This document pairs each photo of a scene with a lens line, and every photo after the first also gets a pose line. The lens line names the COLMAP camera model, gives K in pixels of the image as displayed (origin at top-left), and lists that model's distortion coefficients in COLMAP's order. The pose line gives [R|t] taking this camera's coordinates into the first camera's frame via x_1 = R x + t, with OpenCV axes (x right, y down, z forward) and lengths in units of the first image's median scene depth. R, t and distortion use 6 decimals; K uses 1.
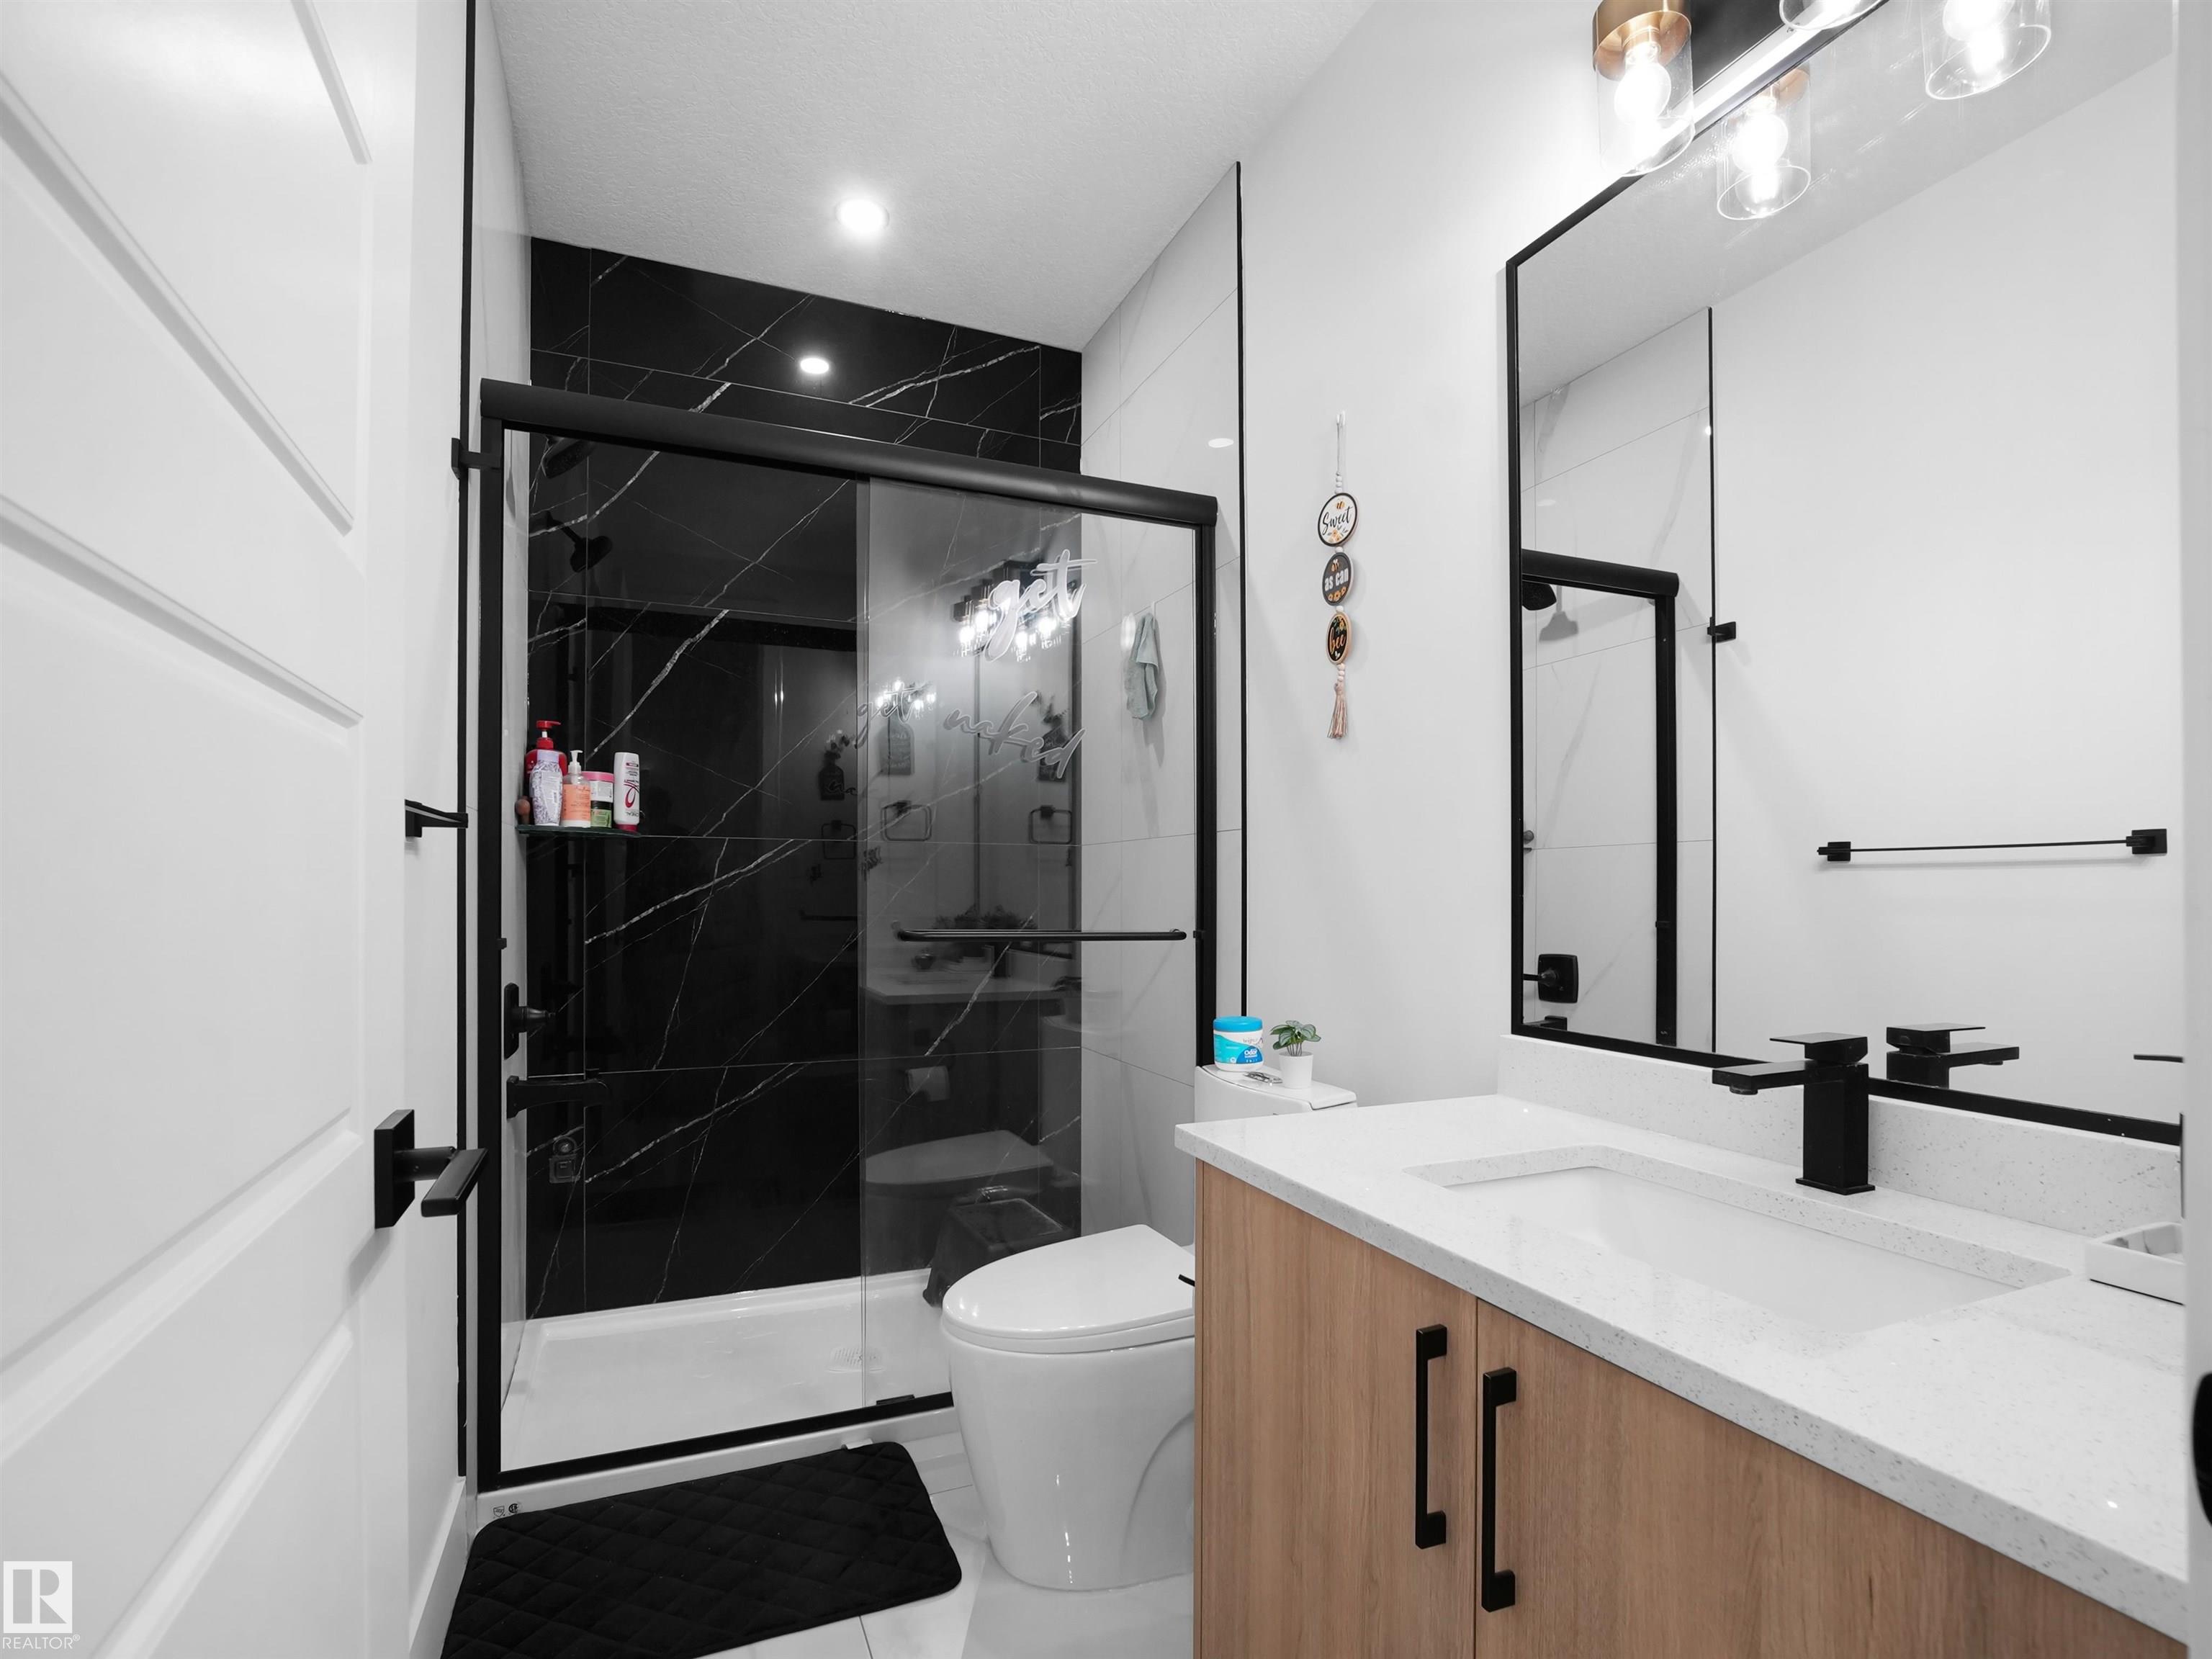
lens RADIAL K [[1101.8, 0, 1098.9], [0, 1101.8, 858.4], [0, 0, 1]] dist [0.022970, 0.000088]
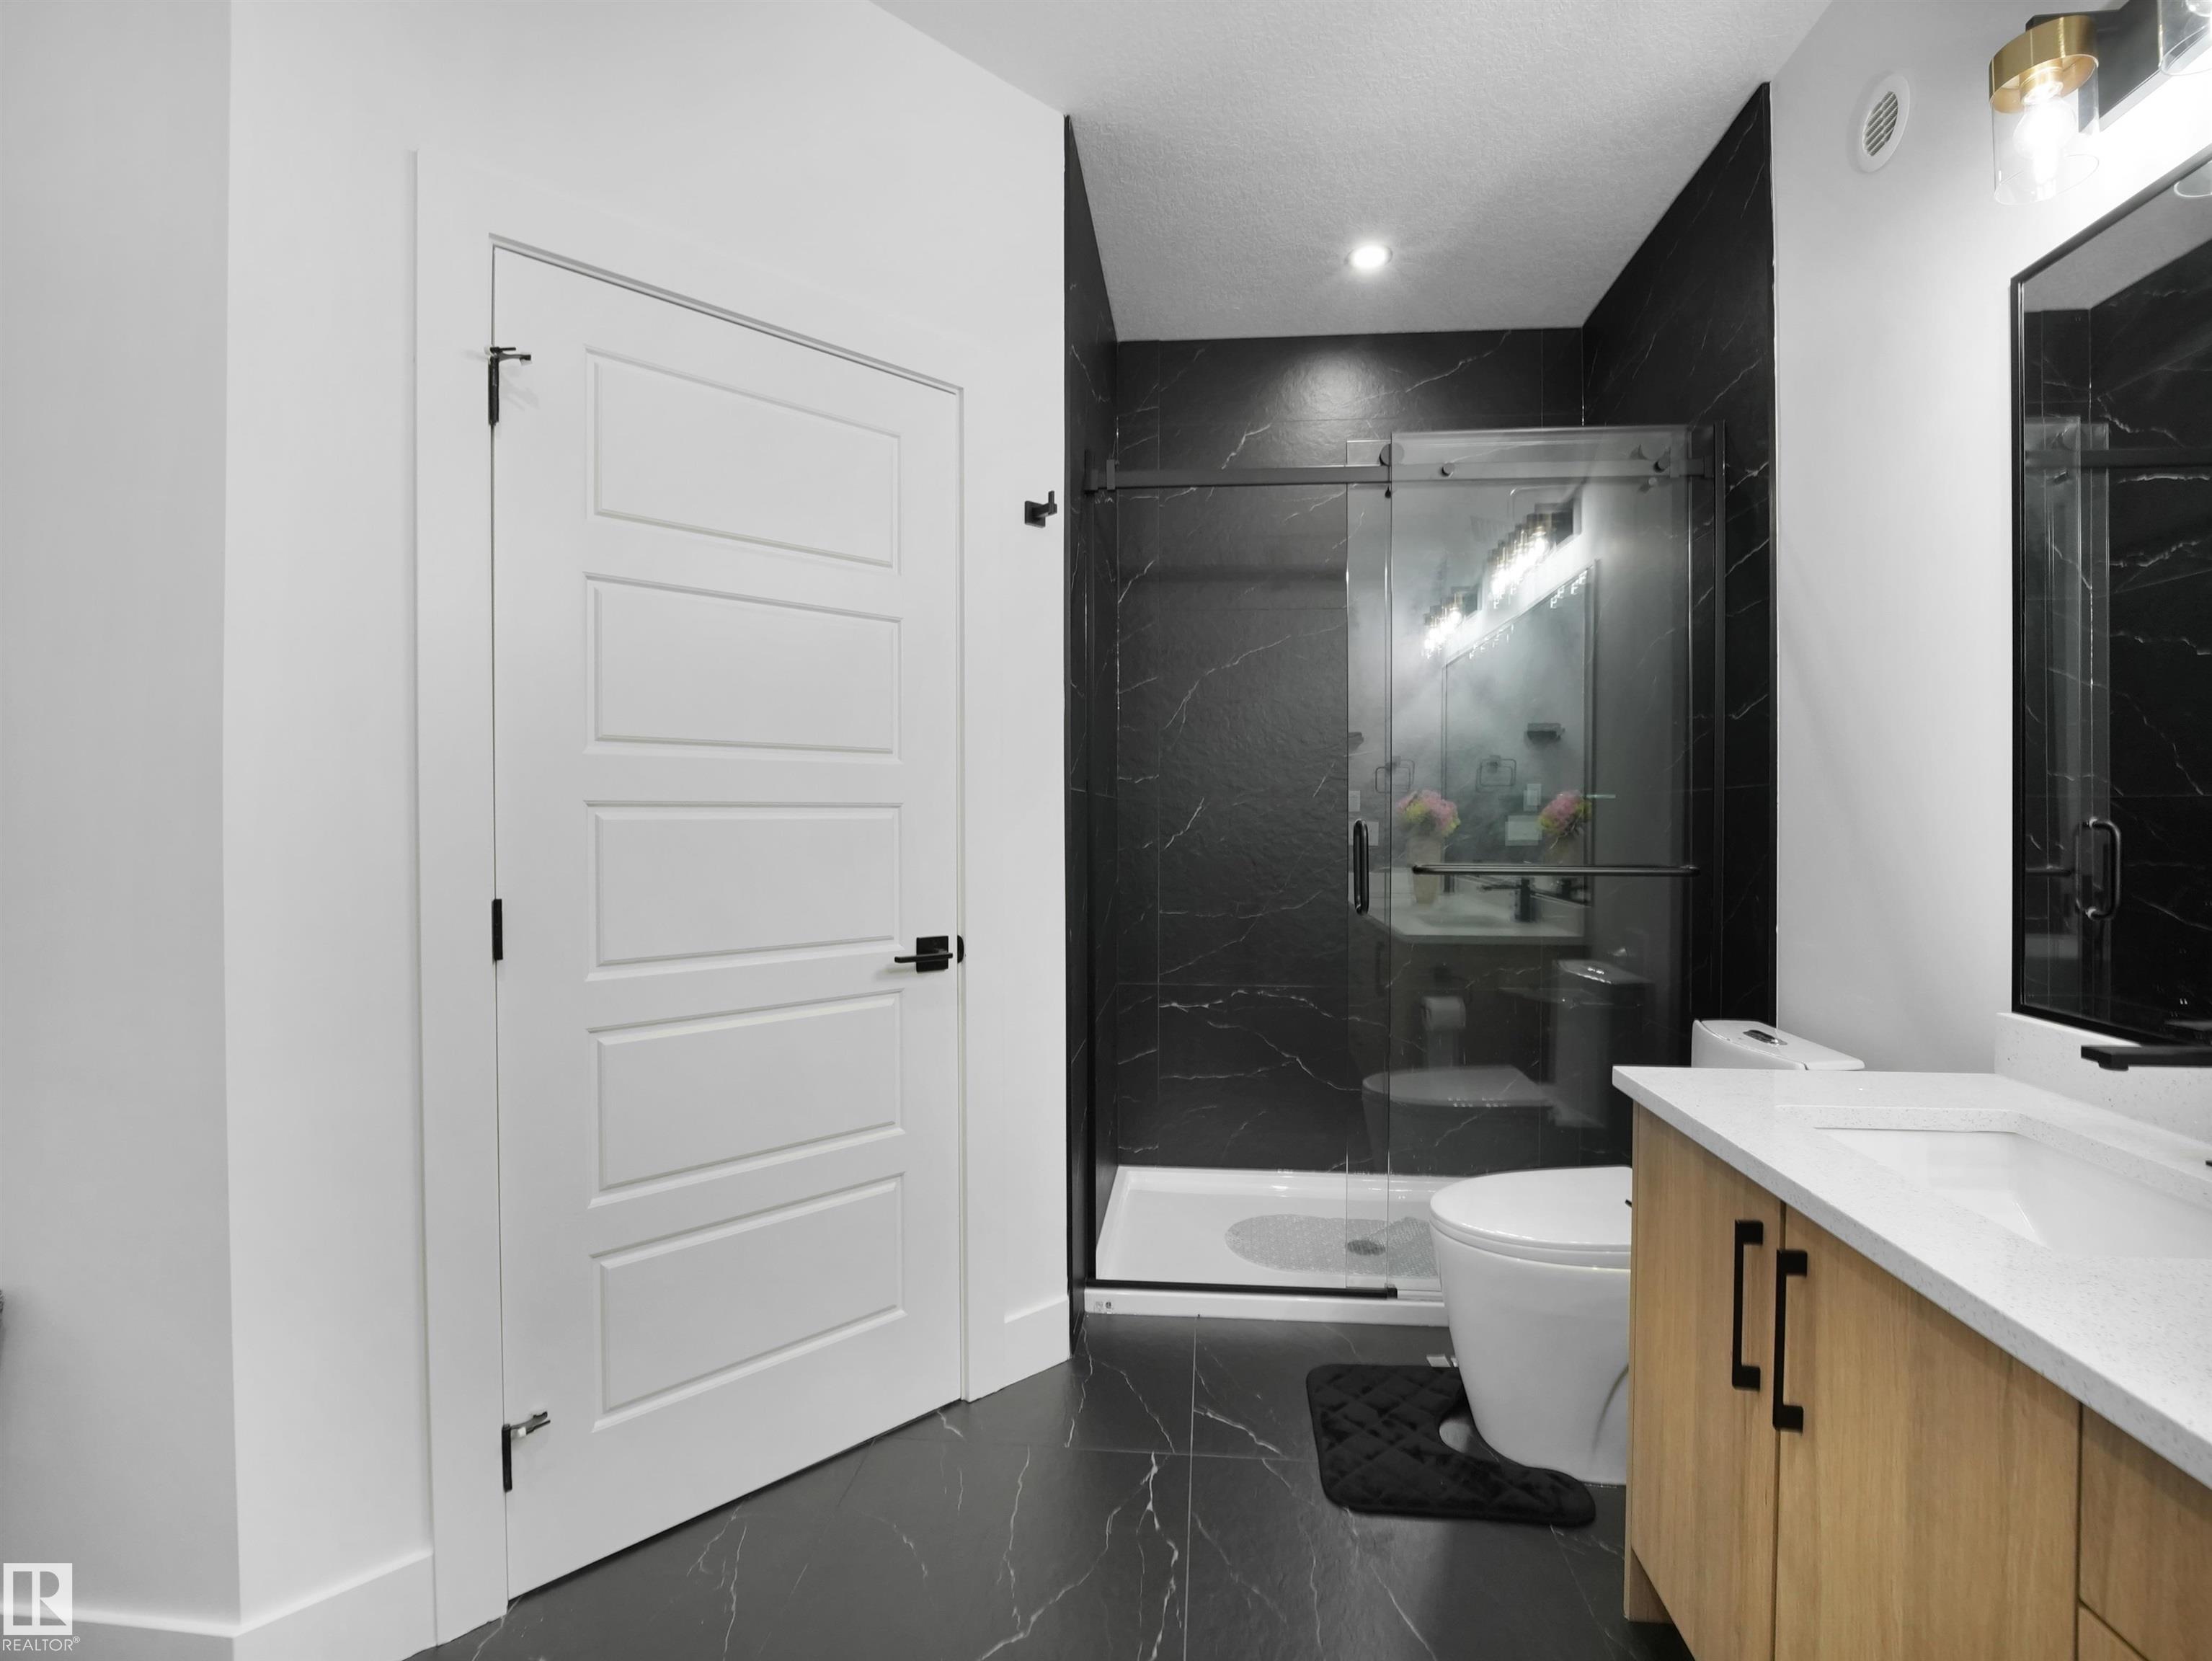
lens RADIAL K [[1101.9, 0, 1098.9], [0, 1101.9, 859.4], [0, 0, 1]] dist [0.022970, 0.000088]
pose [[0.882597, 0.021721, -0.469628, 0.131866], [0.005378, 0.998400, 0.056284, -0.035576], [0.470099, -0.052202, 0.881069, -0.249213]]
